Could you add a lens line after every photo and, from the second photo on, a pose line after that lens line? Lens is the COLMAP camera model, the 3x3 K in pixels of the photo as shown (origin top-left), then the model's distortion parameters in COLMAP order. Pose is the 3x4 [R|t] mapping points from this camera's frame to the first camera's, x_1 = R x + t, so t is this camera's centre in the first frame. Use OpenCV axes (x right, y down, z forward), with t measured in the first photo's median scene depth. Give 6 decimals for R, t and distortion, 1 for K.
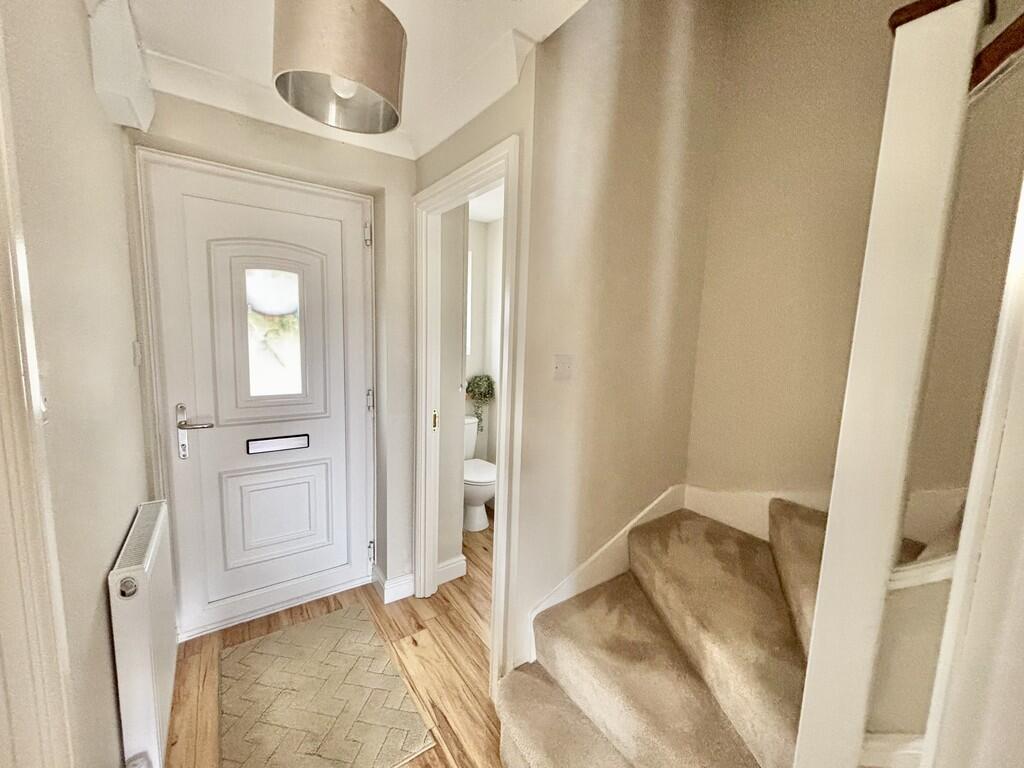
lens RADIAL K [[411.1, 0, 514.8], [0, 411.1, 382.8], [0, 0, 1]] dist [0.001809, 0.000001]
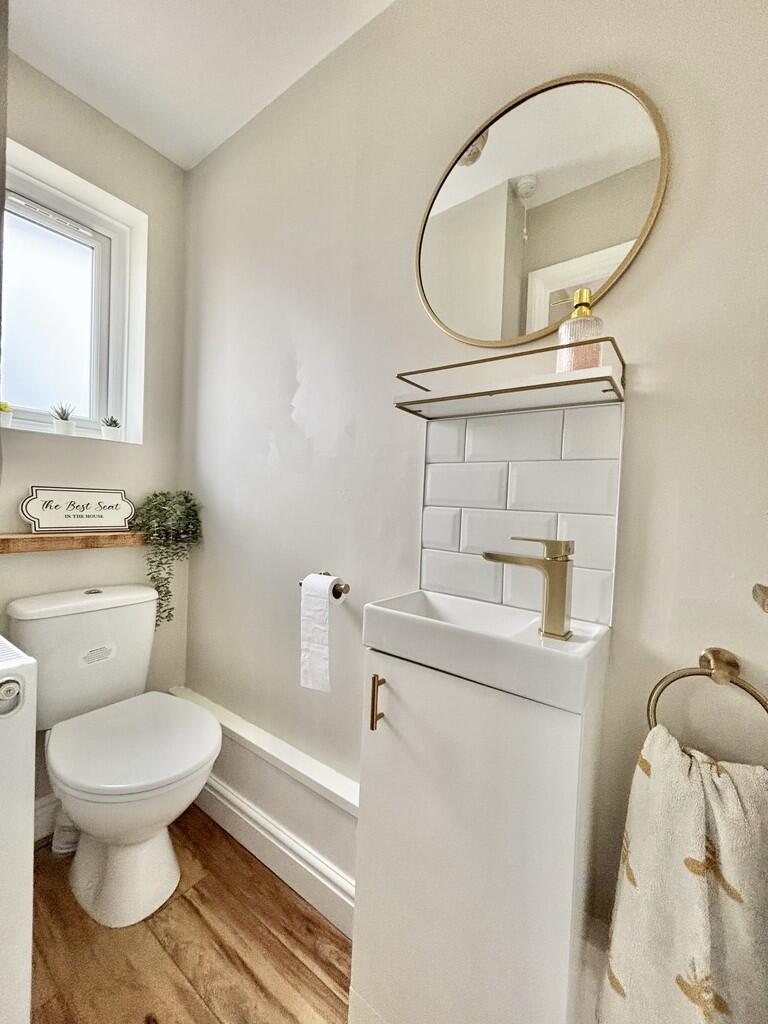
lens RADIAL K [[411.1, 0, 381.4], [0, 411.1, 514.0], [0, 0, 1]] dist [0.001809, 0.000001]
pose [[0.943213, -0.010032, 0.332038, -0.013500], [0.036048, 0.996732, -0.072287, 0.046785], [-0.330228, 0.080152, 0.940492, 0.518430]]
